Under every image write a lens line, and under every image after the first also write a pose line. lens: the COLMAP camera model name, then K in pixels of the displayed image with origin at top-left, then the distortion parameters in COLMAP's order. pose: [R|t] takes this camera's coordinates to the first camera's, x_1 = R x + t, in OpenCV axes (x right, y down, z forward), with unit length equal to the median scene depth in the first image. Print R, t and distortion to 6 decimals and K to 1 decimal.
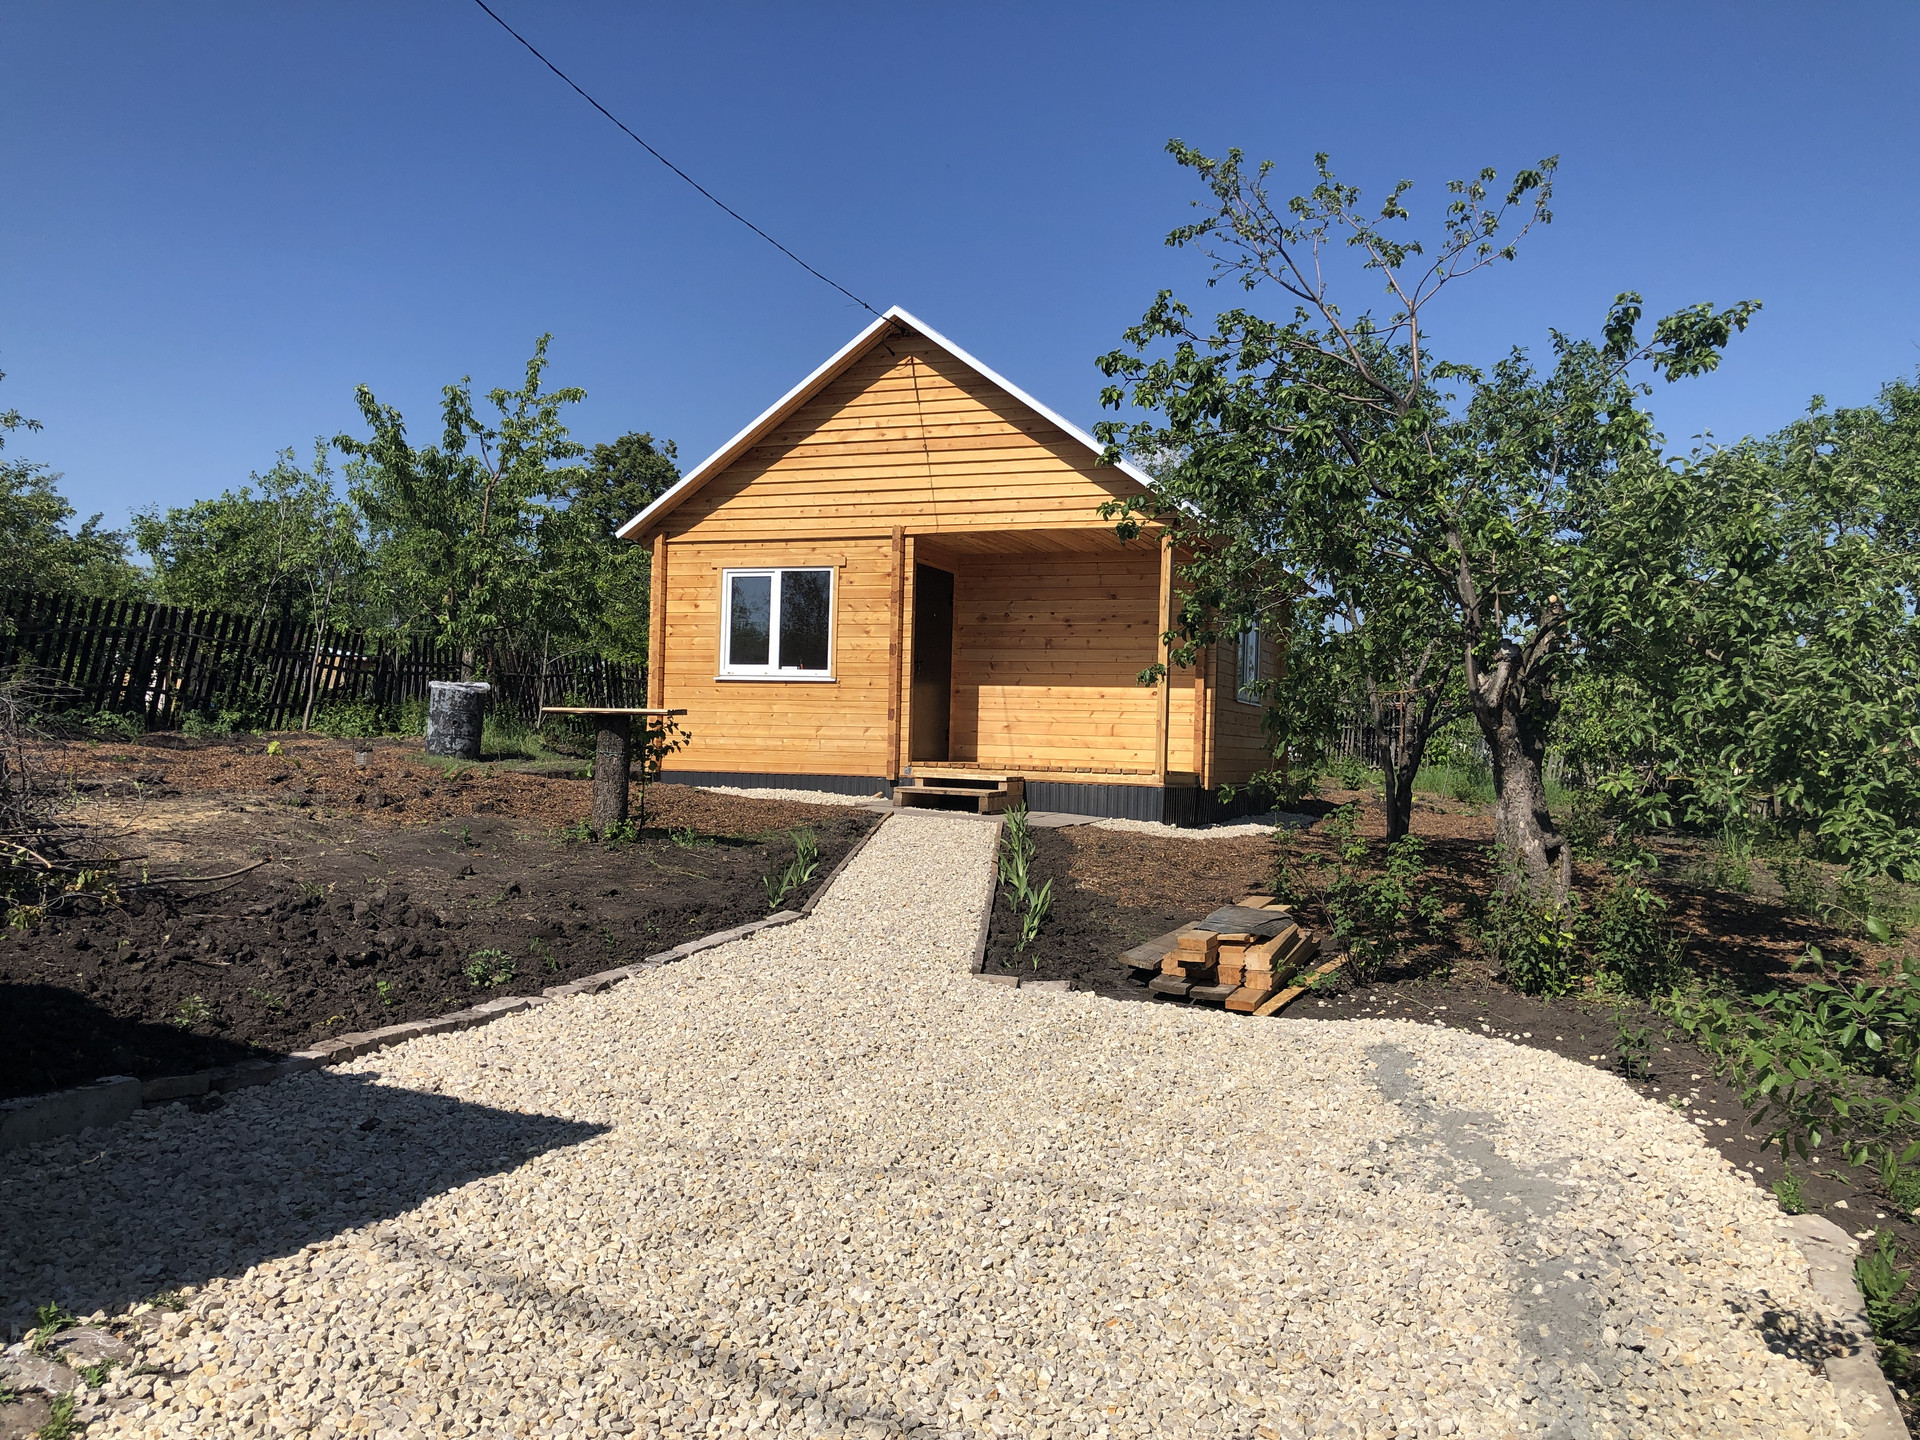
lens RADIAL K [[1568.6, 0, 955.3], [0, 1568.6, 719.6], [0, 0, 1]] dist [0.055344, -0.064848]
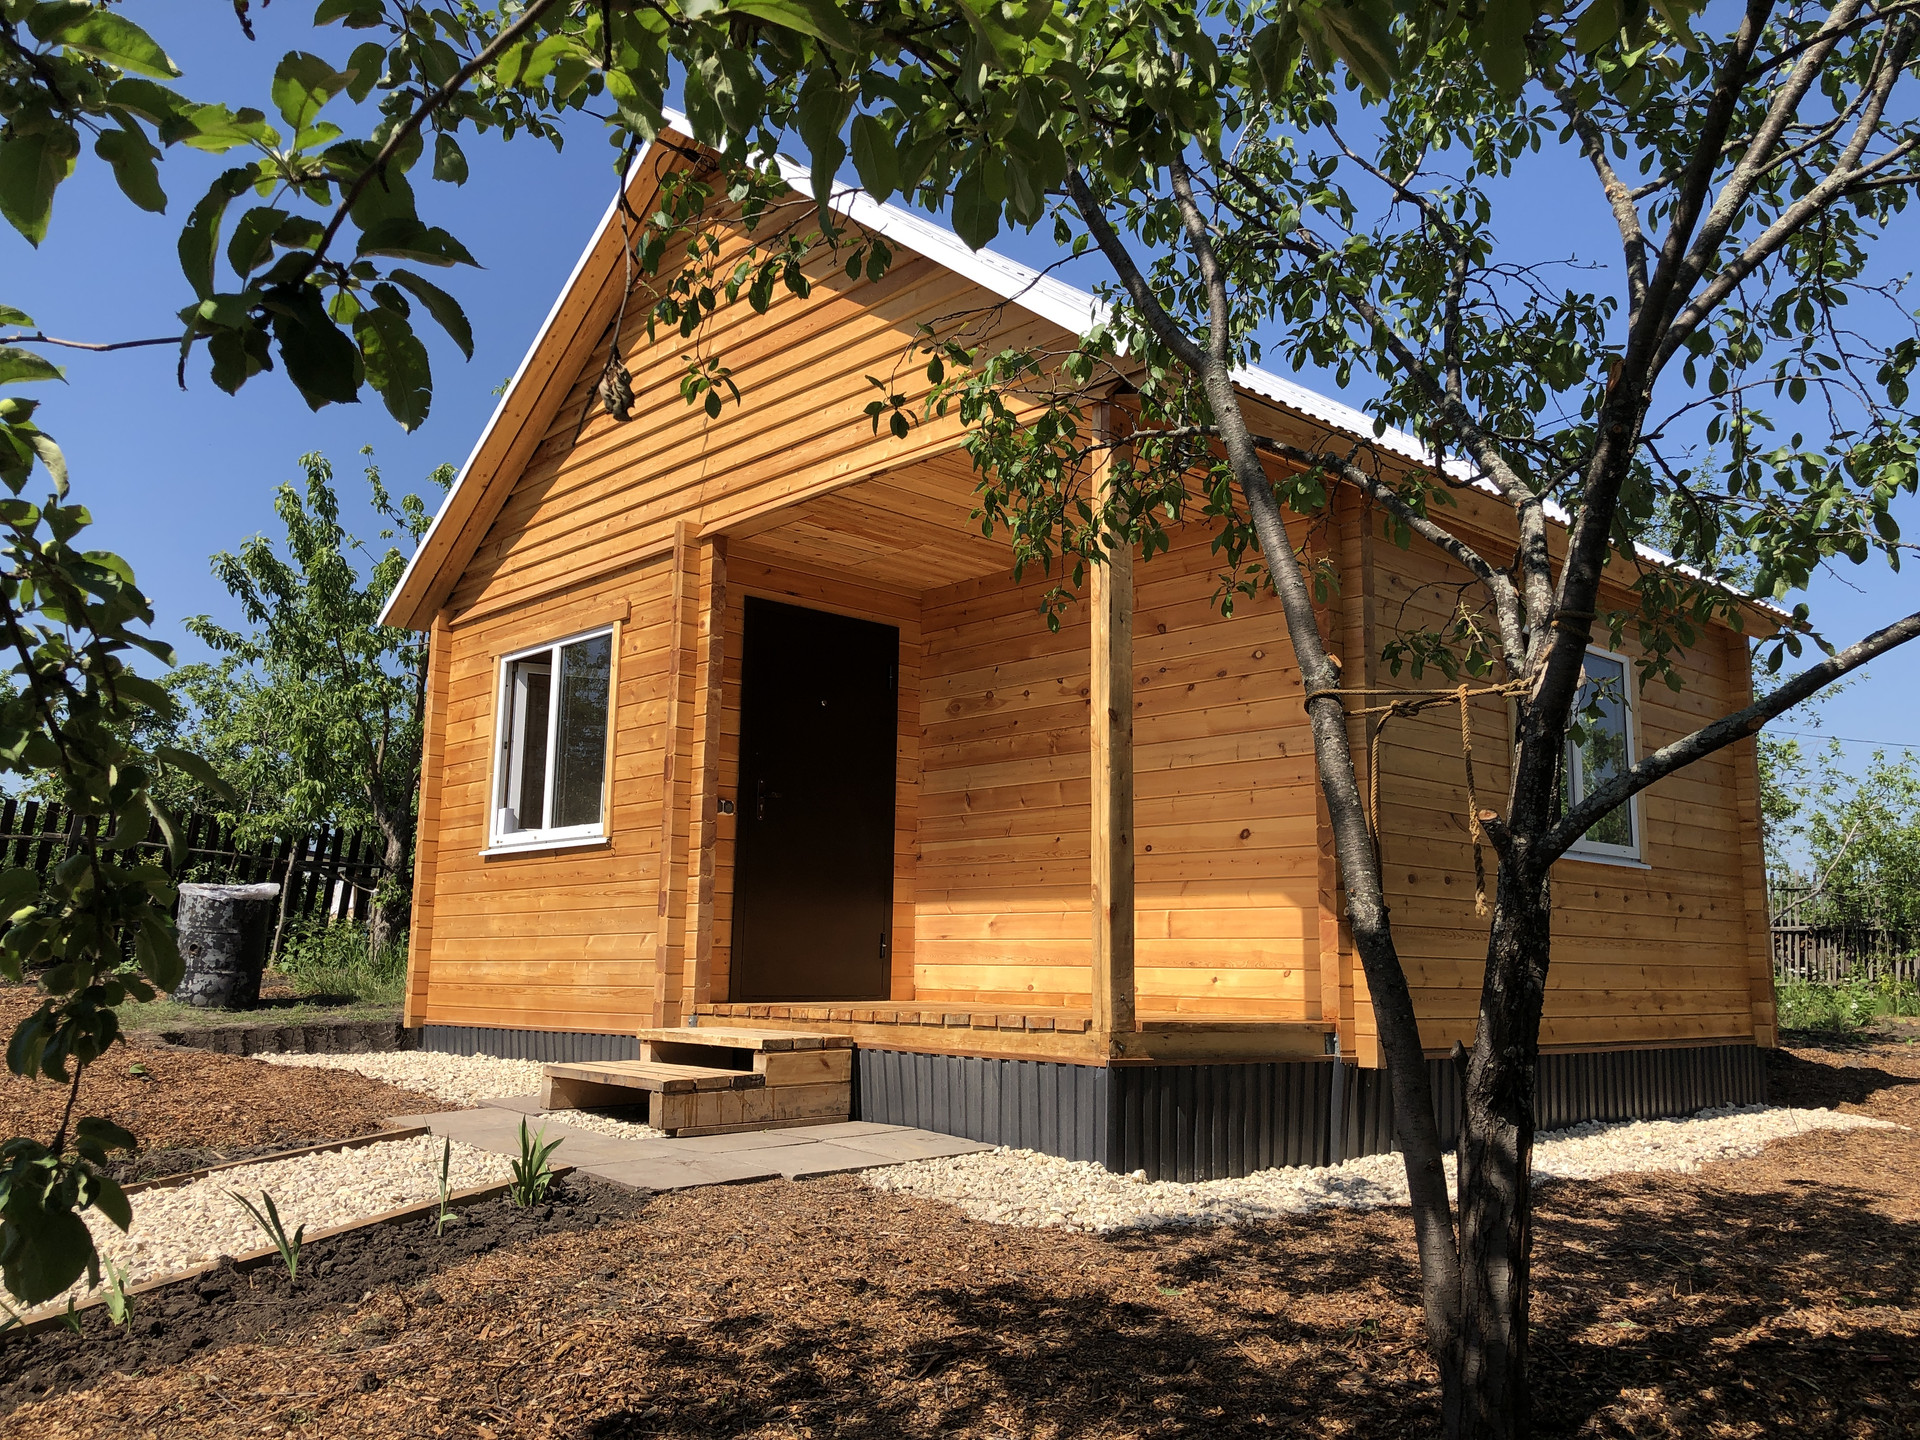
lens RADIAL K [[1568.6, 0, 967.2], [0, 1568.6, 721.9], [0, 0, 1]] dist [0.055344, -0.064848]
pose [[0.906966, -0.085688, -0.412395, 0.241970], [0.024533, 0.988173, -0.151368, 0.016393], [0.420488, 0.127169, 0.898342, 0.589158]]
